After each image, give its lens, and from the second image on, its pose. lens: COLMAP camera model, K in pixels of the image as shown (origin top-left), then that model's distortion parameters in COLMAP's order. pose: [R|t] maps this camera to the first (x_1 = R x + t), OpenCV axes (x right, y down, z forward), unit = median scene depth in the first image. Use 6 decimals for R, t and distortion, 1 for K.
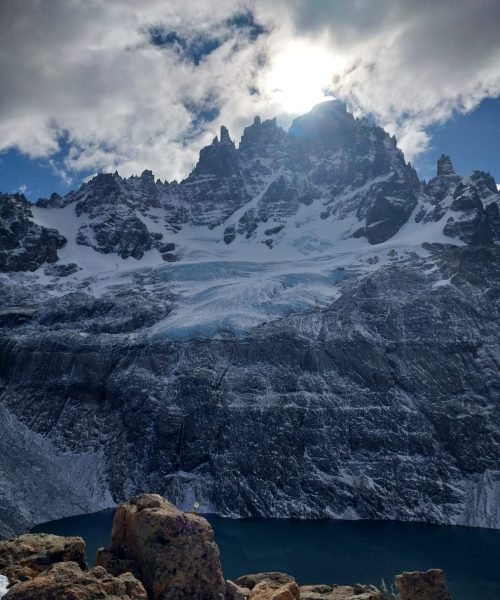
lens RADIAL K [[508.8, 0, 253.1], [0, 508.8, 303.1], [0, 0, 1]] dist [0.107471, -0.220932]
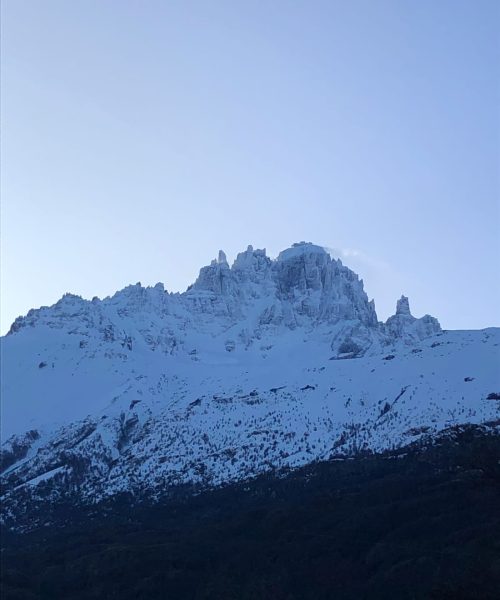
lens RADIAL K [[1420.2, 0, 250.0], [0, 1420.2, 300.0], [0, 0, 1]] dist [0.584197, 0.009610]
pose [[0.973716, 0.130469, 0.186697, -0.644899], [-0.103545, 0.983648, -0.147361, 0.257692], [-0.202870, 0.124156, 0.971303, -2.353306]]
